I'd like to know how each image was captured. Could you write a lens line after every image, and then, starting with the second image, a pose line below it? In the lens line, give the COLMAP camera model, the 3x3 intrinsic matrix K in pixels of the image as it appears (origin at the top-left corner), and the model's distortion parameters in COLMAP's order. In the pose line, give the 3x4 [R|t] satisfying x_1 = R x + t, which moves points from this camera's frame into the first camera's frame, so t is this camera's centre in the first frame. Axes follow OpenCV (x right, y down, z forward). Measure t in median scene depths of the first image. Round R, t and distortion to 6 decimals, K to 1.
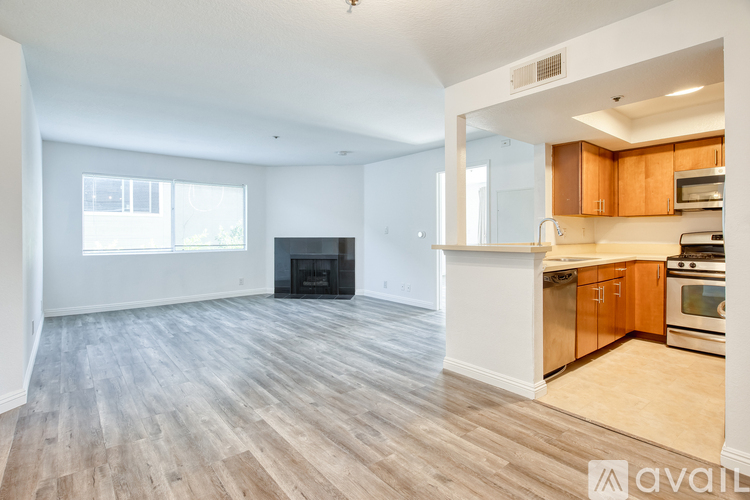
lens RADIAL K [[380.4, 0, 377.6], [0, 380.4, 235.2], [0, 0, 1]] dist [-0.003372, 0.000349]
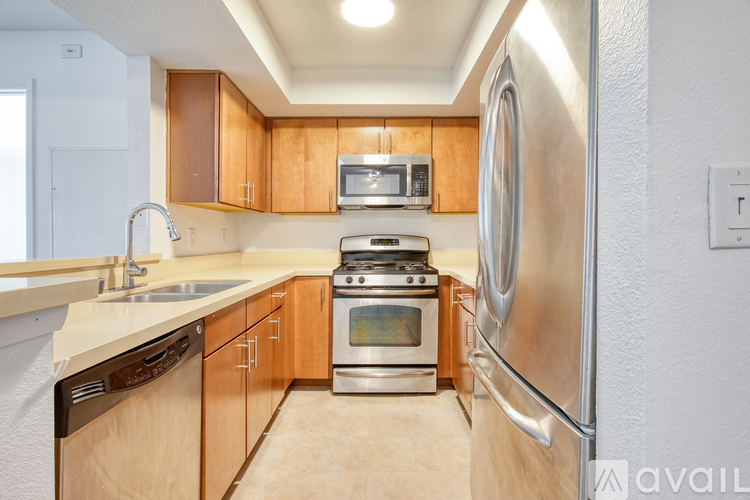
lens RADIAL K [[380.4, 0, 377.6], [0, 380.4, 235.2], [0, 0, 1]] dist [-0.003372, 0.000349]
pose [[0.643082, 0.006638, 0.765768, 0.255811], [0.000977, 0.999955, -0.009488, -0.001460], [-0.765797, 0.006850, 0.643046, 0.456275]]
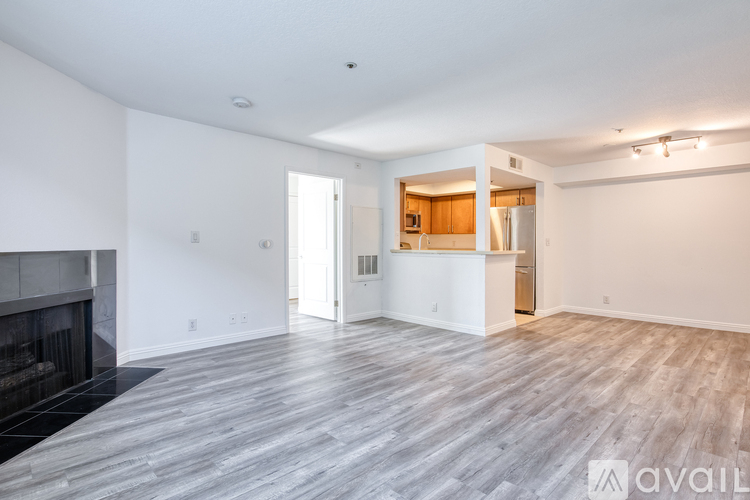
lens RADIAL K [[380.4, 0, 377.6], [0, 380.4, 235.2], [0, 0, 1]] dist [-0.003372, 0.000349]
pose [[-0.083613, 0.021485, 0.996267, -1.251126], [0.000979, 0.999769, -0.021478, -0.003531], [-0.996498, -0.000821, -0.083614, 1.539002]]
